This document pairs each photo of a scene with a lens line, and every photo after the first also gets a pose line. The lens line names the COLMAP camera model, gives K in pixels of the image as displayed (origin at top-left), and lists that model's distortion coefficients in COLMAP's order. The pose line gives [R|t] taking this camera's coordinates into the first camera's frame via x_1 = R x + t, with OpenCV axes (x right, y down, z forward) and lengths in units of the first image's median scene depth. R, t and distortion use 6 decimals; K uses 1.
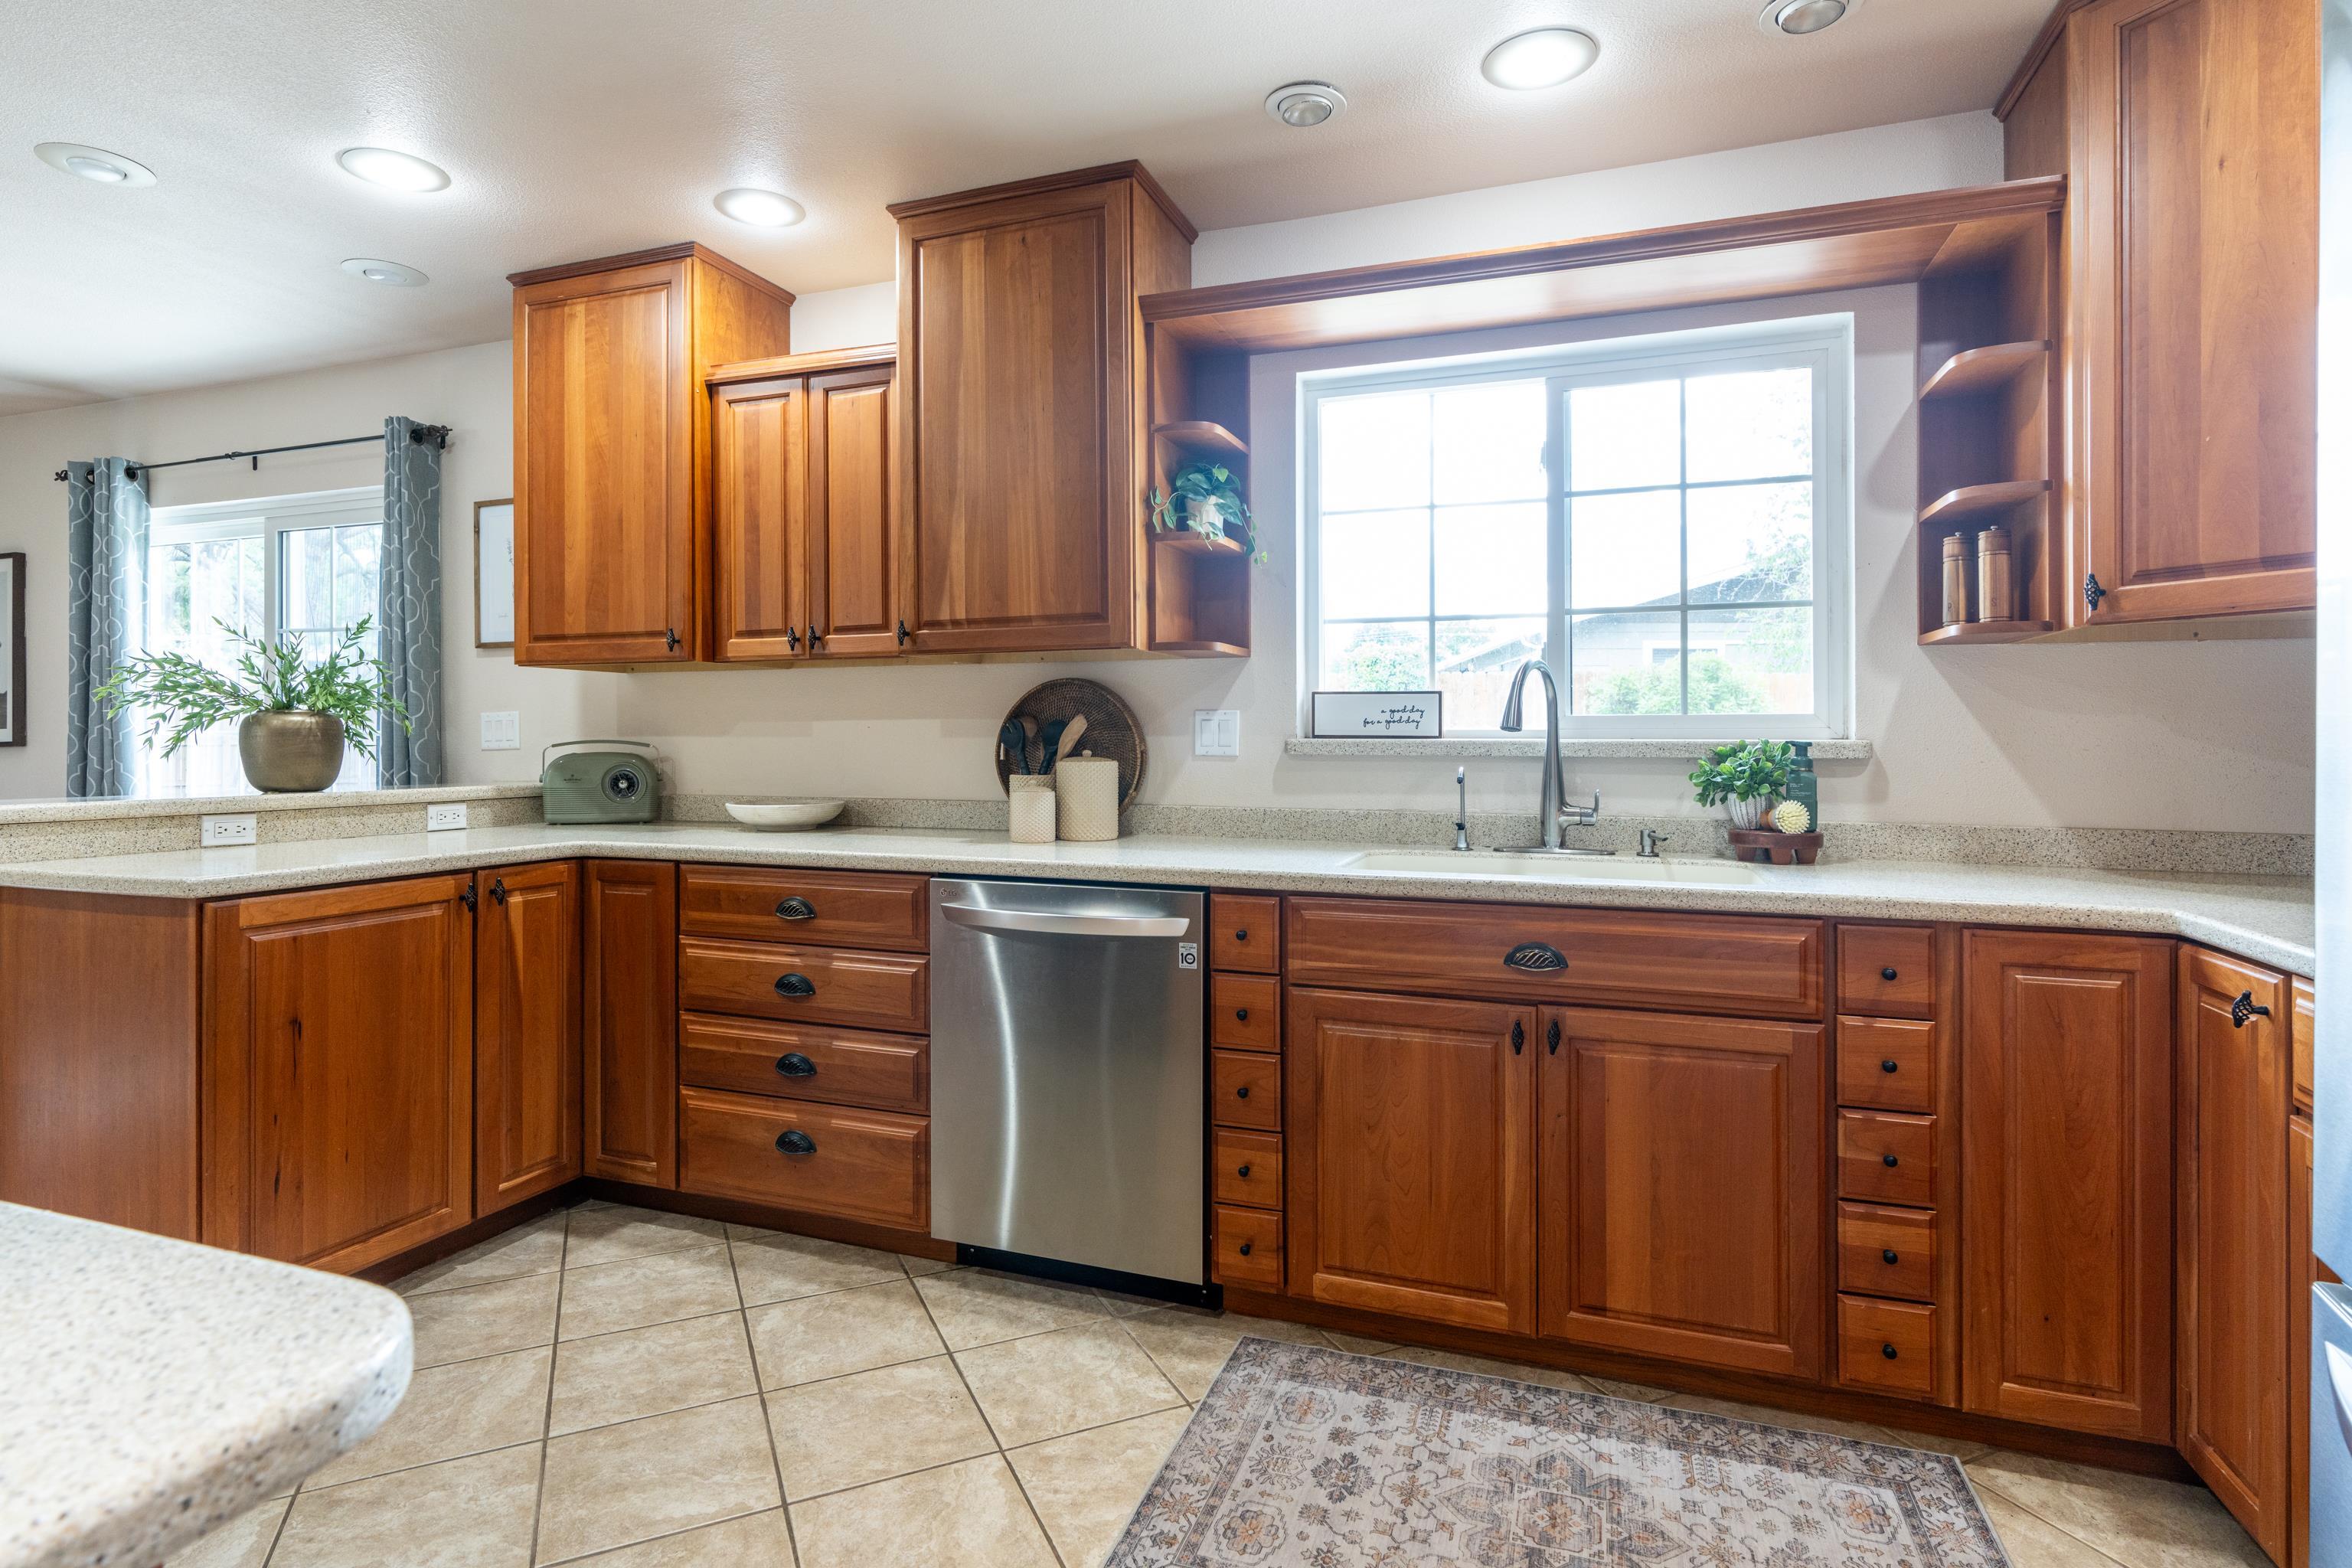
lens RADIAL K [[1182.2, 0, 1174.2], [0, 1182.2, 739.8], [0, 0, 1]] dist [0.000207, 0.000212]
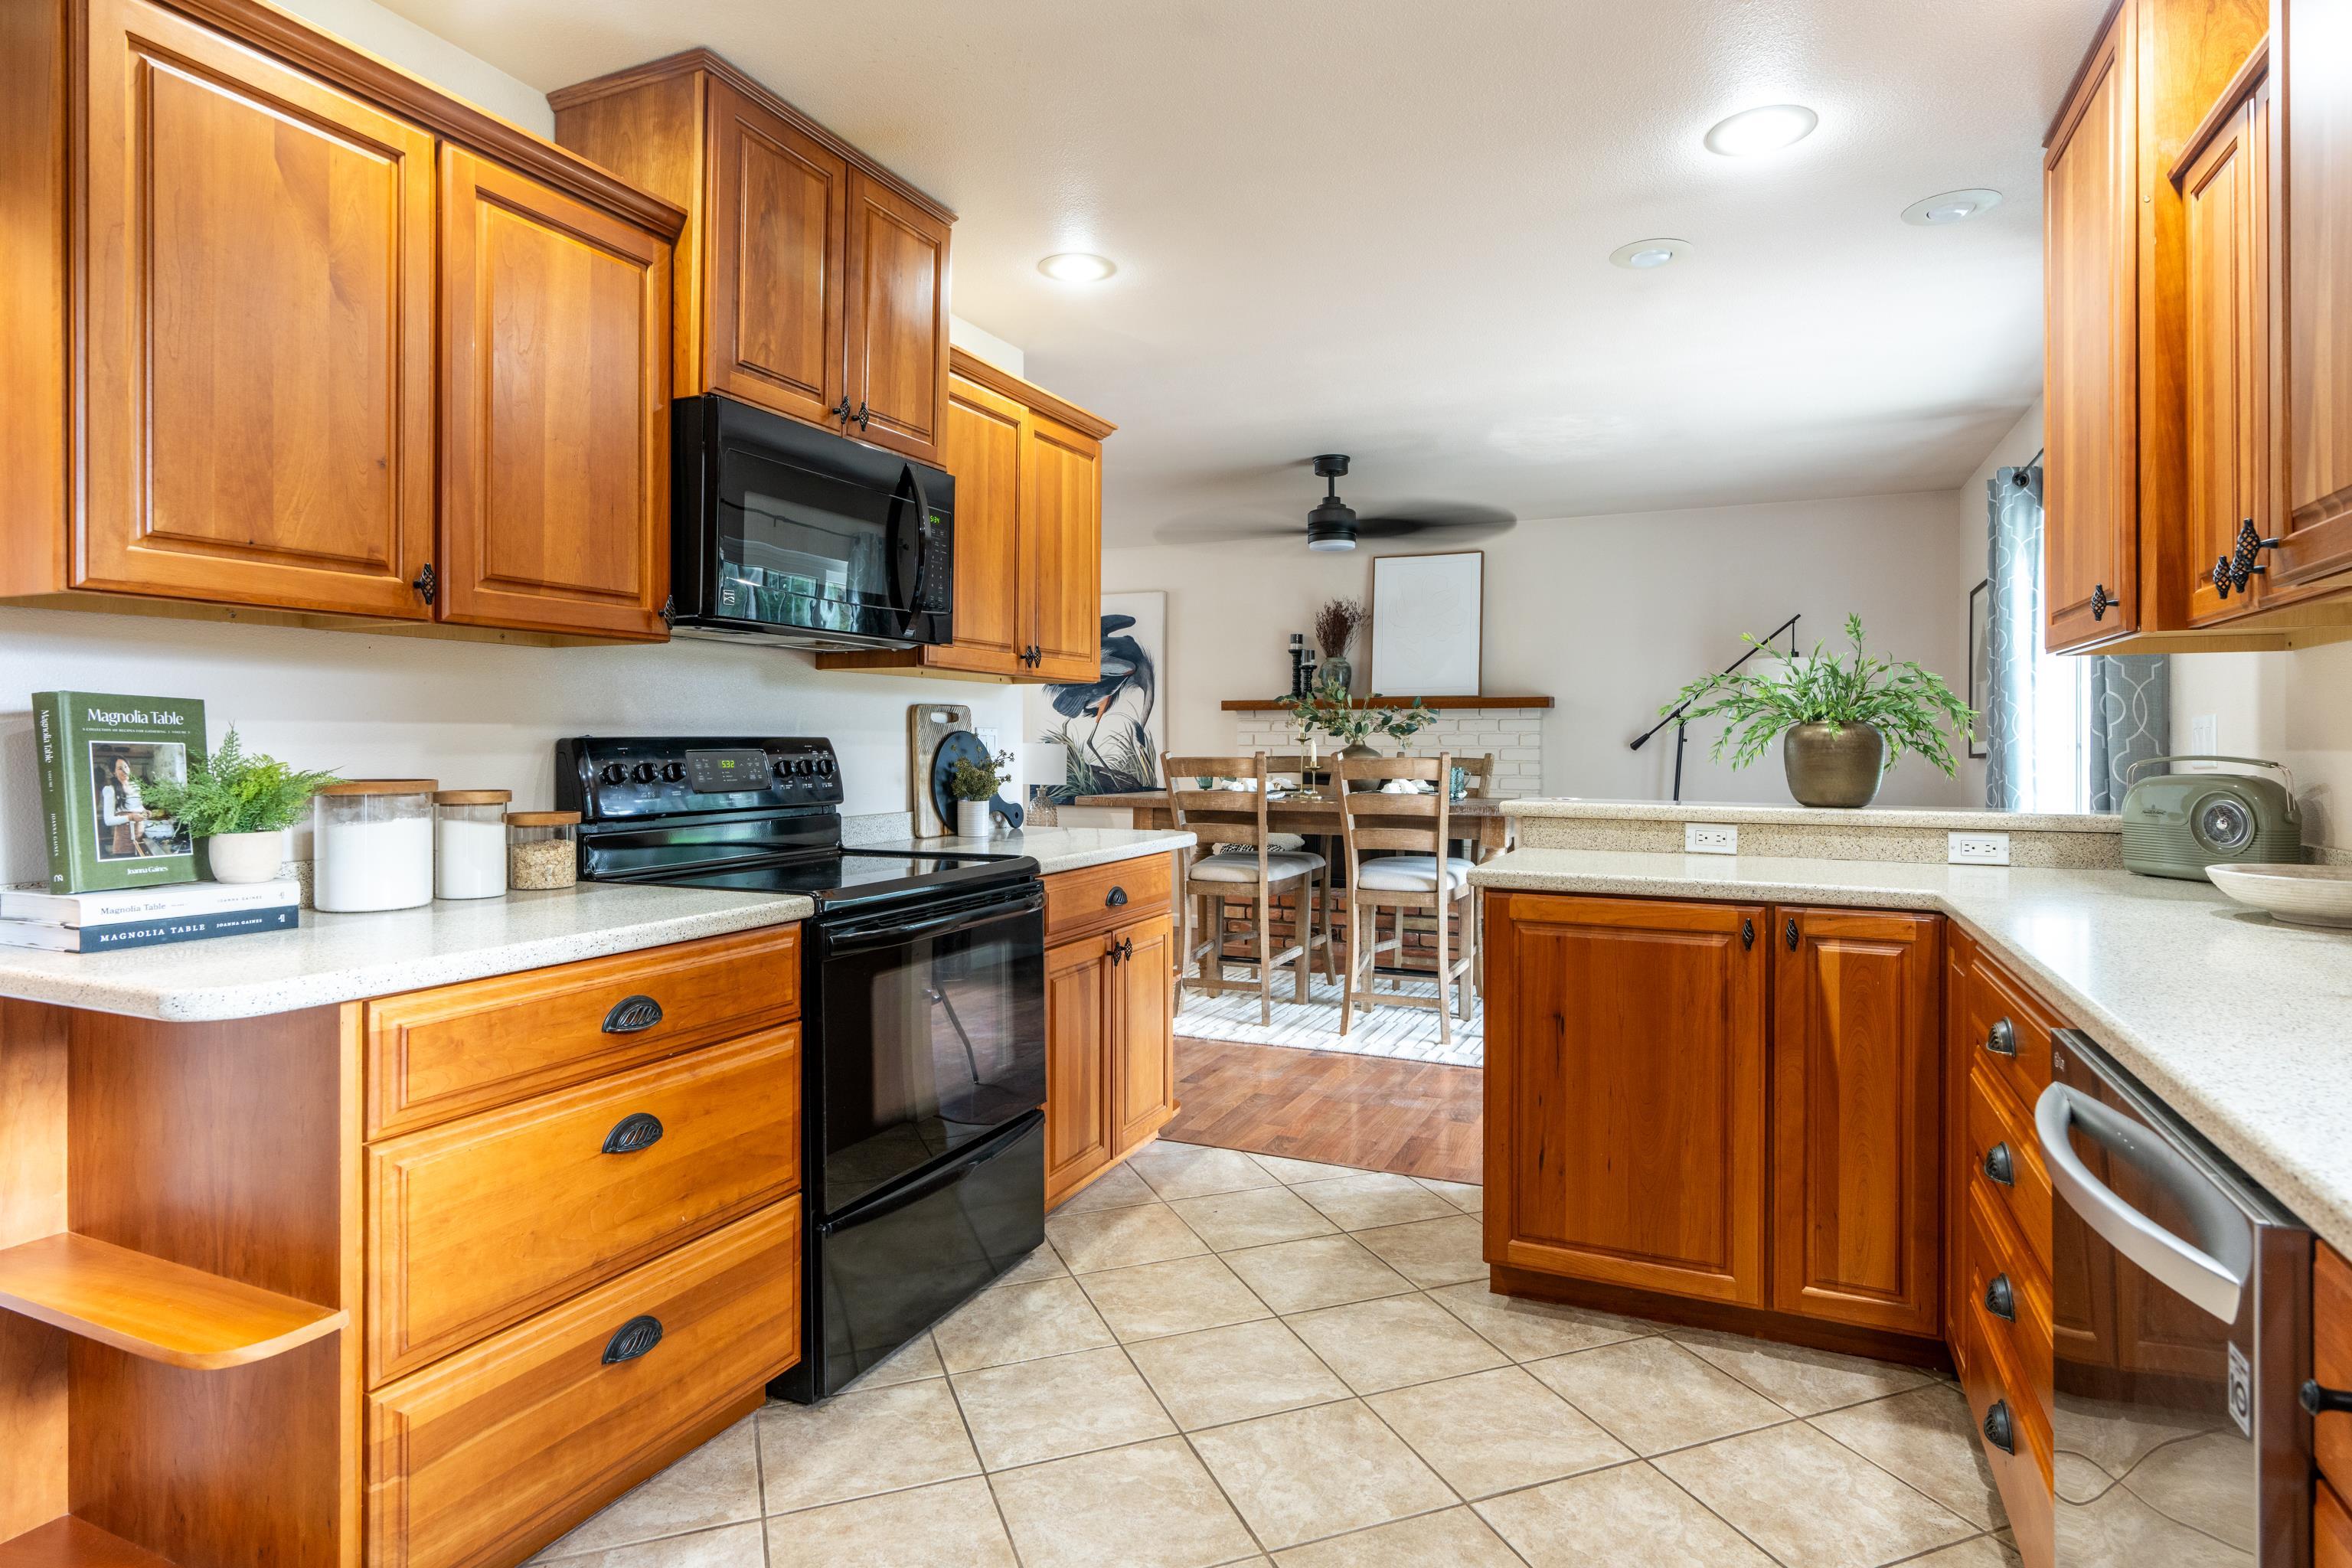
lens RADIAL K [[1259.8, 0, 1175.9], [0, 1259.8, 743.7], [0, 0, 1]] dist [0.000311, -0.000227]
pose [[-0.072706, 0.000562, -0.997353, 0.355134], [-0.003482, 0.999994, 0.000818, -0.007020], [0.997347, 0.003533, -0.072704, 0.624031]]
